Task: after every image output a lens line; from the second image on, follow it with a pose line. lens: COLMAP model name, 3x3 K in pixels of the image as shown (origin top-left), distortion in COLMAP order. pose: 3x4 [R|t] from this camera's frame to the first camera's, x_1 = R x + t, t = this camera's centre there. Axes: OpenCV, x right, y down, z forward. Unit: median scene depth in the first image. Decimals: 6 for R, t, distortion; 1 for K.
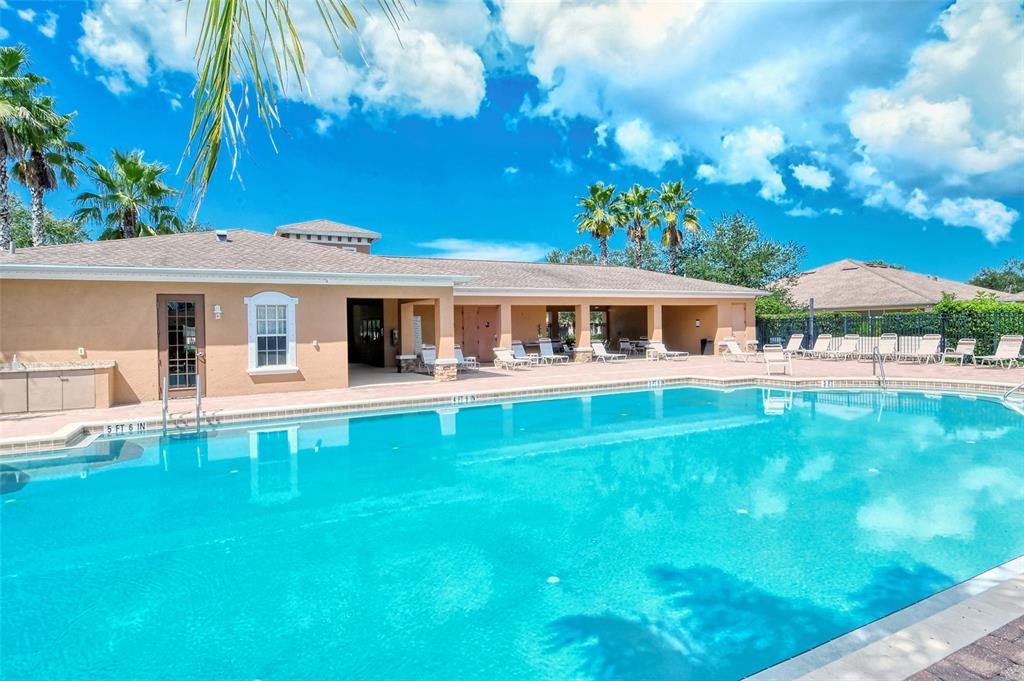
lens RADIAL K [[529.7, 0, 493.7], [0, 529.7, 334.8], [0, 0, 1]] dist [0.002681, -0.000036]
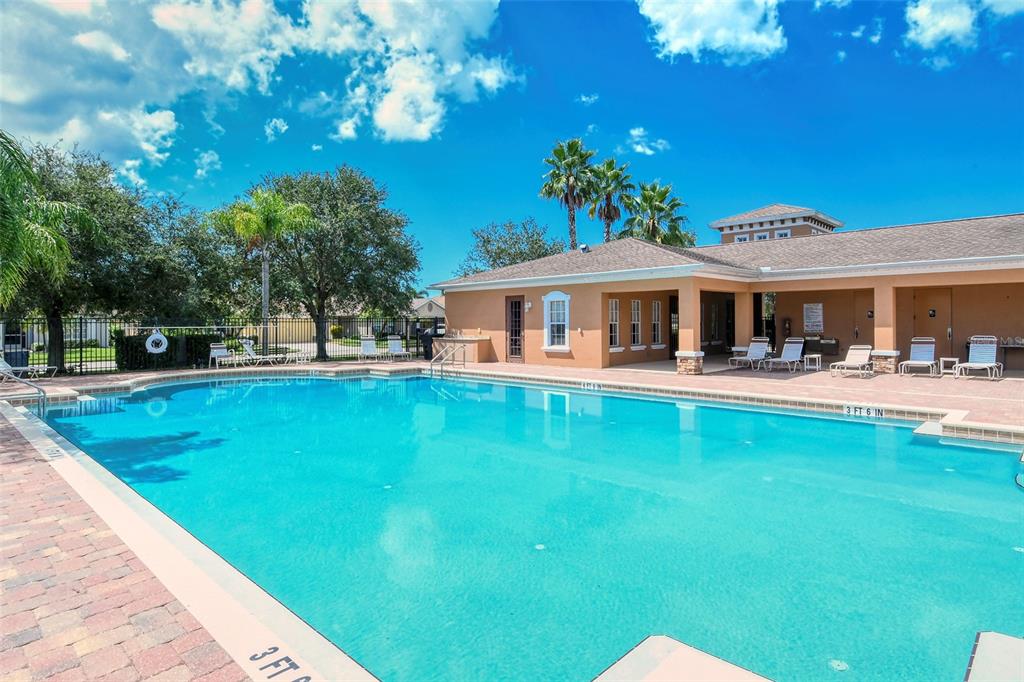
lens RADIAL K [[537.0, 0, 515.2], [0, 537.0, 324.4], [0, 0, 1]] dist [0.002257, -0.000121]
pose [[0.351328, 0.023310, -0.935962, 0.811155], [-0.014850, 0.999703, 0.019323, -0.021016], [0.936135, 0.007110, 0.351570, 0.413219]]
